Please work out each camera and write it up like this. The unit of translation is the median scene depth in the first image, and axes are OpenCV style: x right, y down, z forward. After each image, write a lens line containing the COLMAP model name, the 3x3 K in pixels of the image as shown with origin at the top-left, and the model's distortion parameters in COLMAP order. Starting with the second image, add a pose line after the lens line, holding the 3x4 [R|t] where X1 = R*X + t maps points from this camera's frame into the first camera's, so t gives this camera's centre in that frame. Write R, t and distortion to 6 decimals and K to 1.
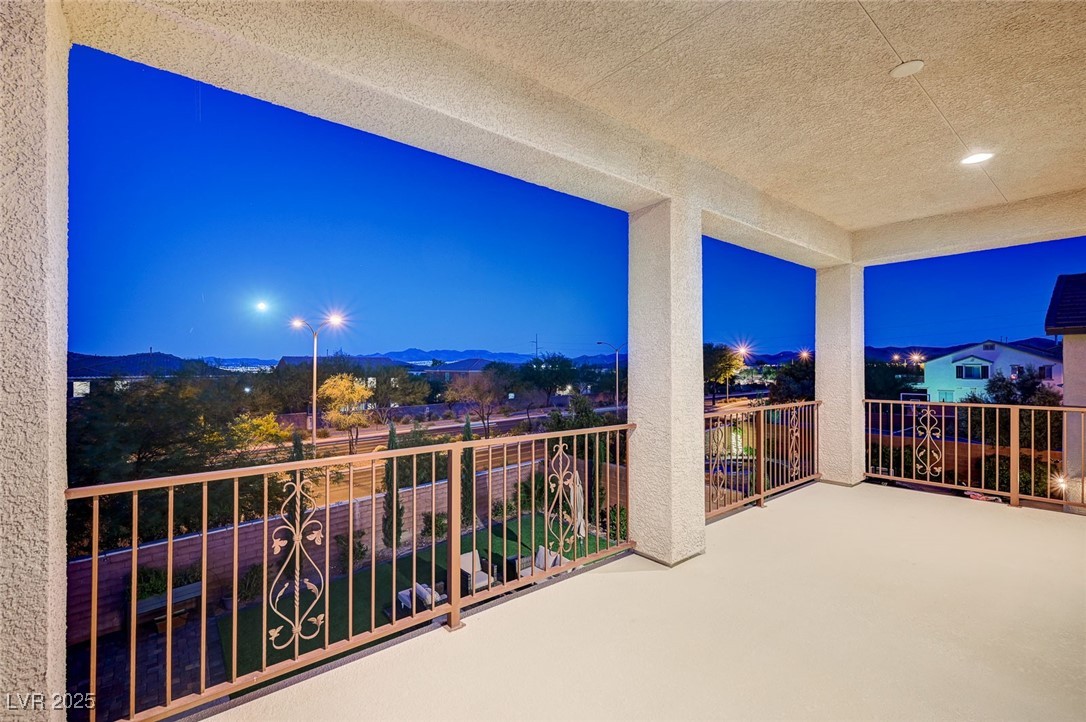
lens RADIAL K [[486.1, 0, 543.0], [0, 486.1, 361.0], [0, 0, 1]] dist [-0.001899, -0.000039]
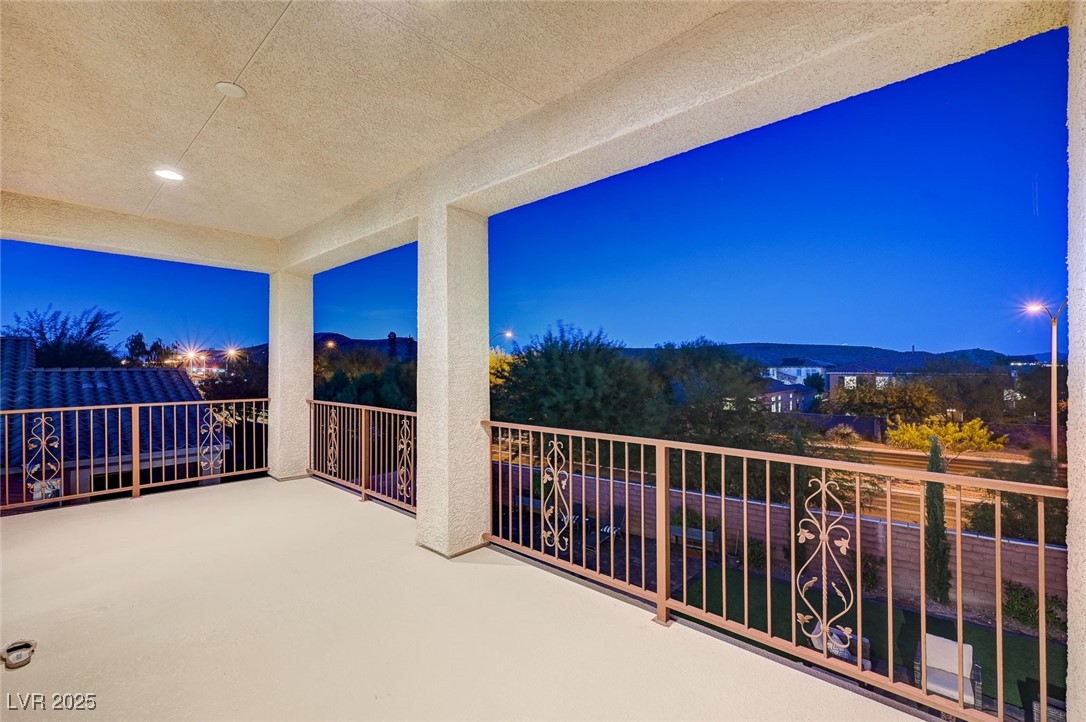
lens RADIAL K [[462.2, 0, 543.0], [0, 462.2, 361.0], [0, 0, 1]] dist [0.019418, 0.000062]
pose [[0.133624, -0.009757, -0.990984, 0.783484], [0.014984, 0.999857, -0.007824, 0.006324], [0.990919, -0.013804, 0.133751, 0.655910]]
